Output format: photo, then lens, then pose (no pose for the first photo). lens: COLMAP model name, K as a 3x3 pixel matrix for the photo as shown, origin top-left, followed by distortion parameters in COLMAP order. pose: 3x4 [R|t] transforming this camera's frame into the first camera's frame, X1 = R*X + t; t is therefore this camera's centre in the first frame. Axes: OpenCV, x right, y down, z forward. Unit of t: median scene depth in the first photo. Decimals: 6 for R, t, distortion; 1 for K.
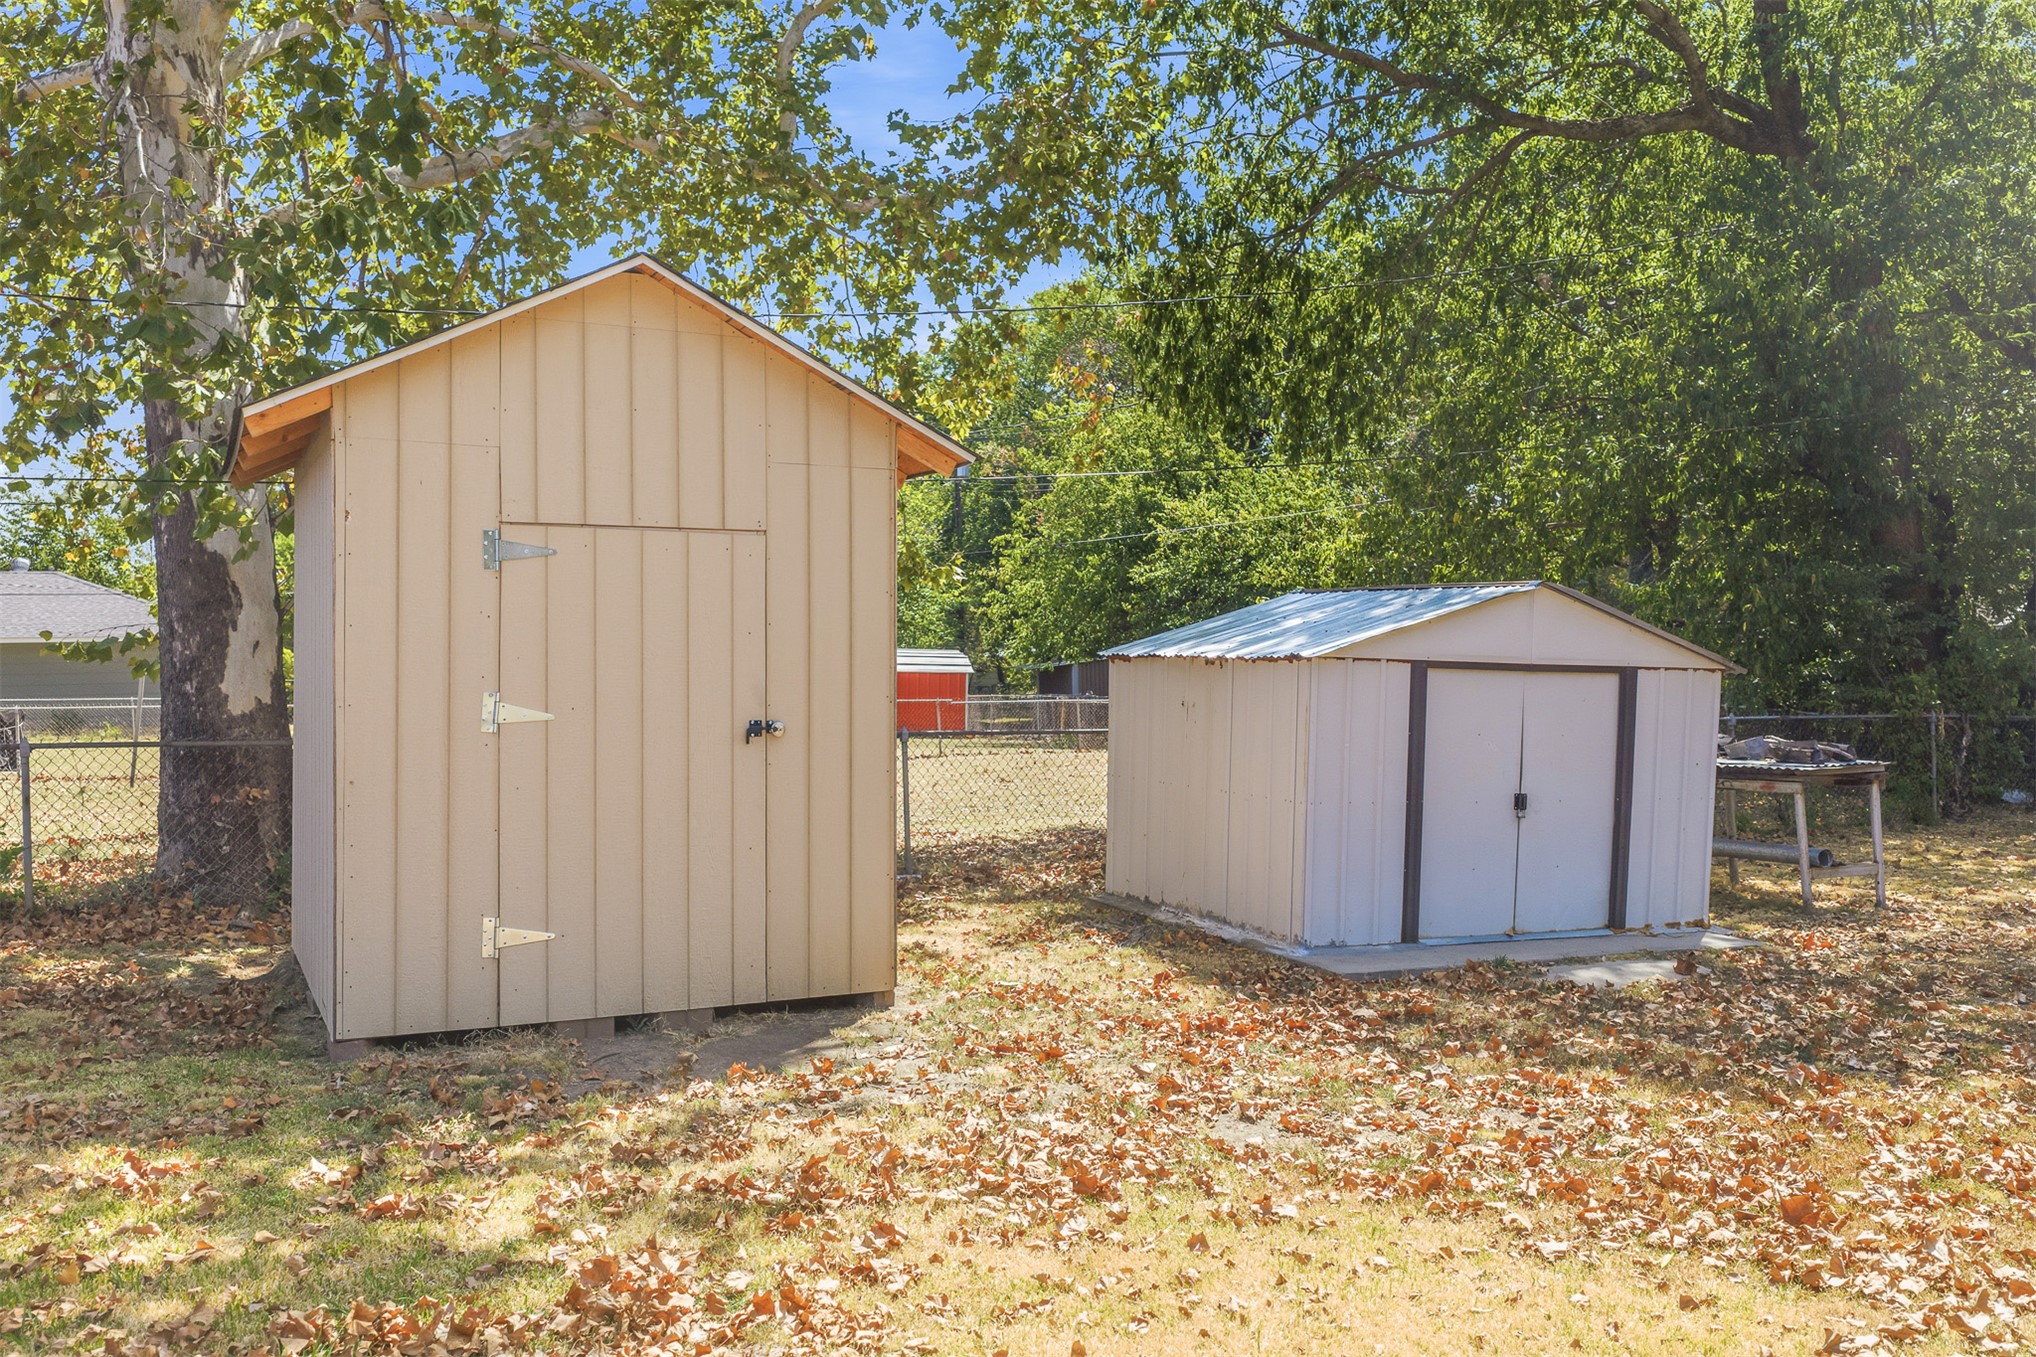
lens RADIAL K [[1718.5, 0, 1020.1], [0, 1718.5, 689.9], [0, 0, 1]] dist [0.002116, -0.000346]
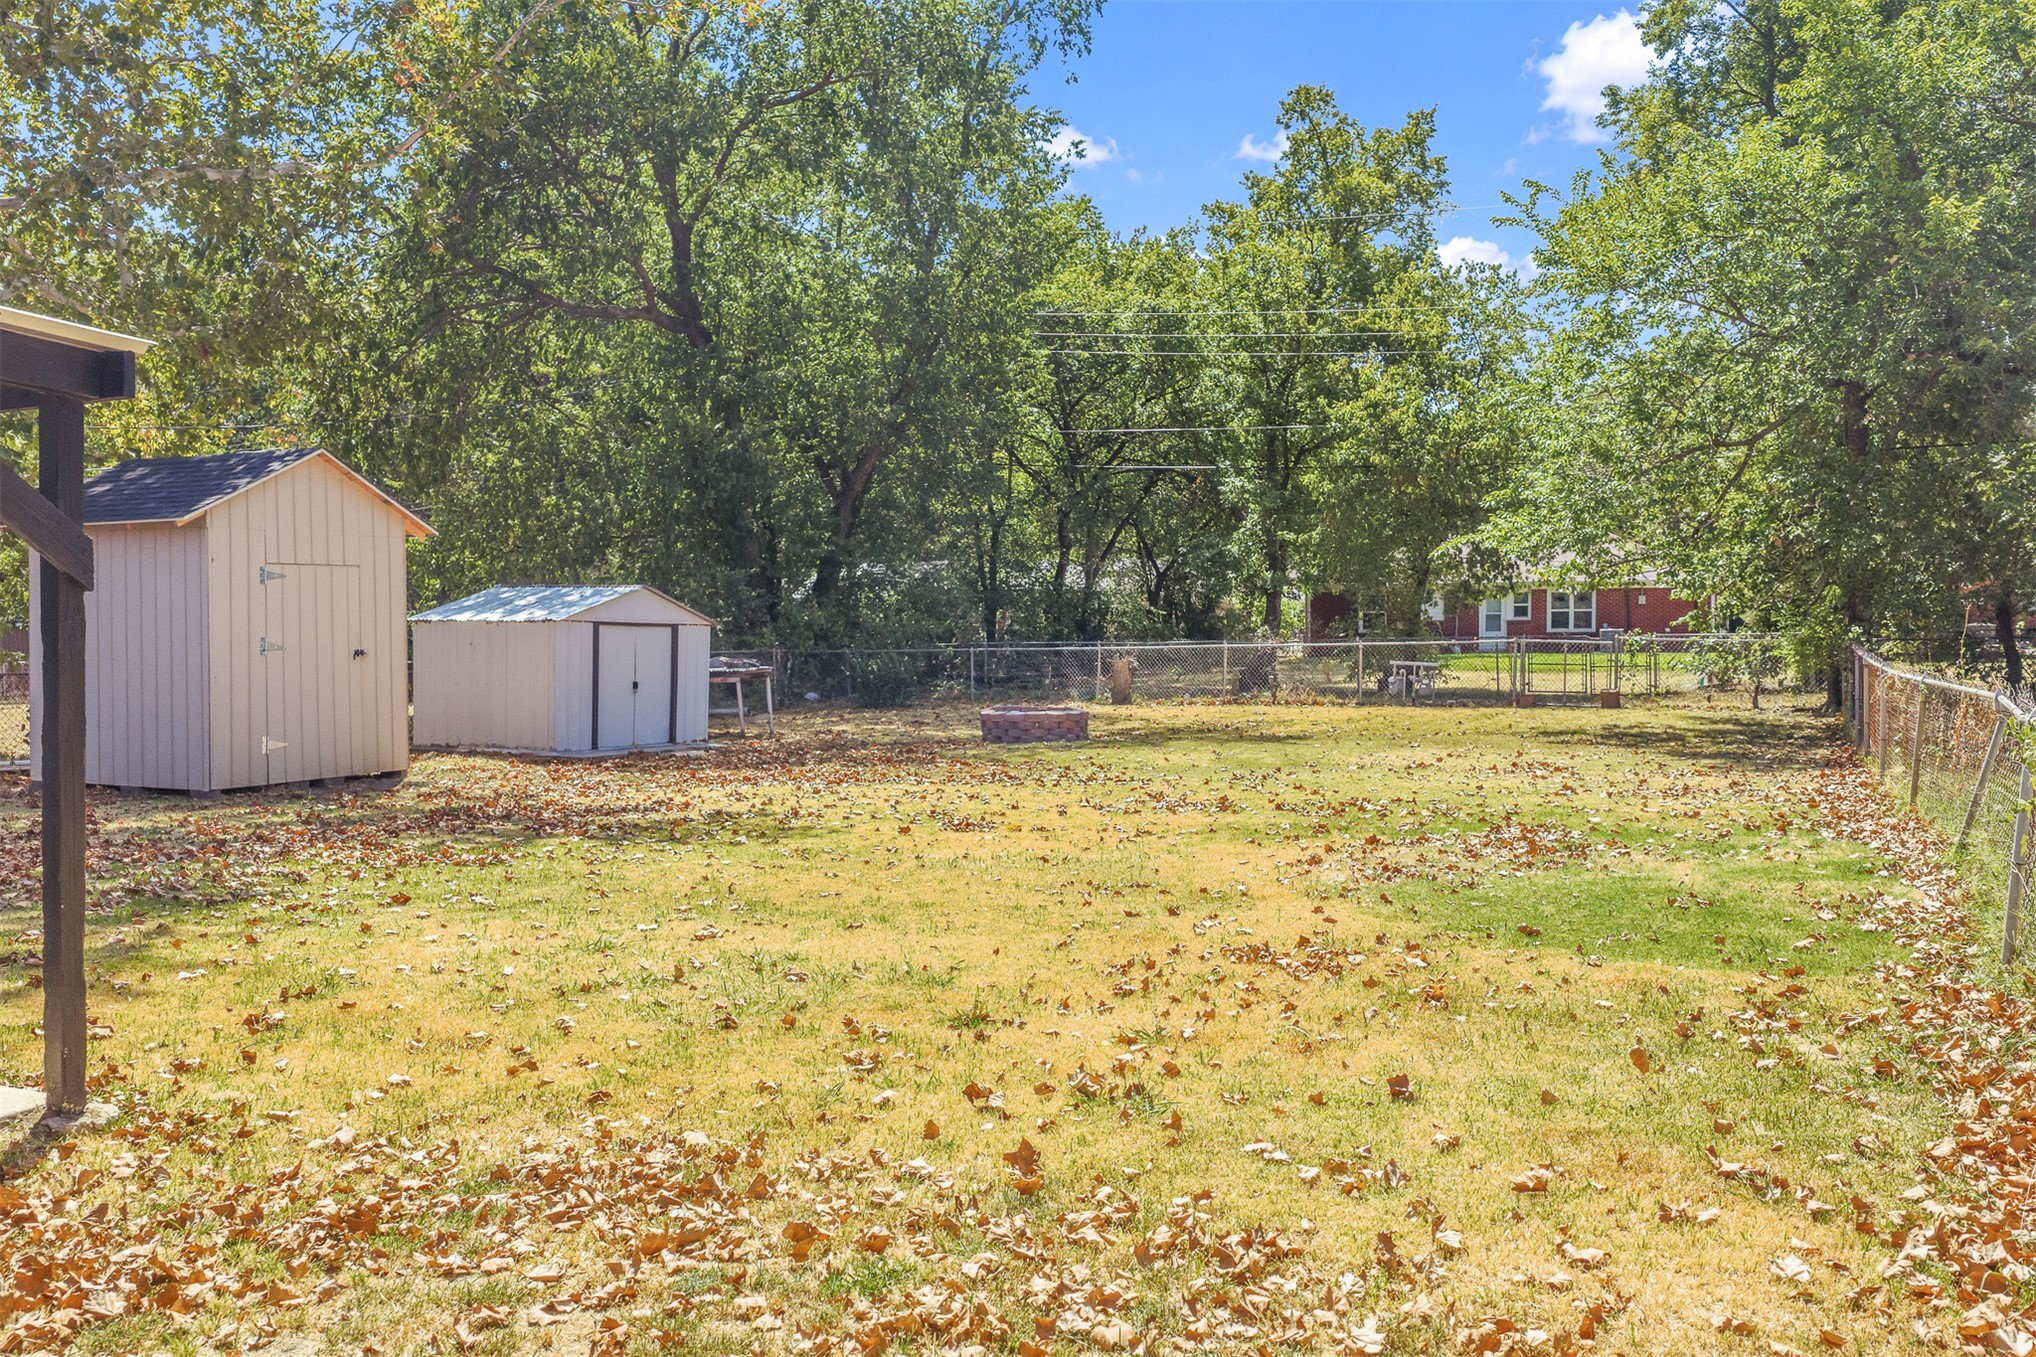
lens RADIAL K [[1718.5, 0, 1021.9], [0, 1718.5, 676.4], [0, 0, 1]] dist [0.002116, -0.000346]
pose [[0.783742, -0.028271, 0.620442, -0.666175], [0.020954, 0.999598, 0.019078, 0.021662], [-0.620732, -0.001952, 0.784020, -1.000867]]
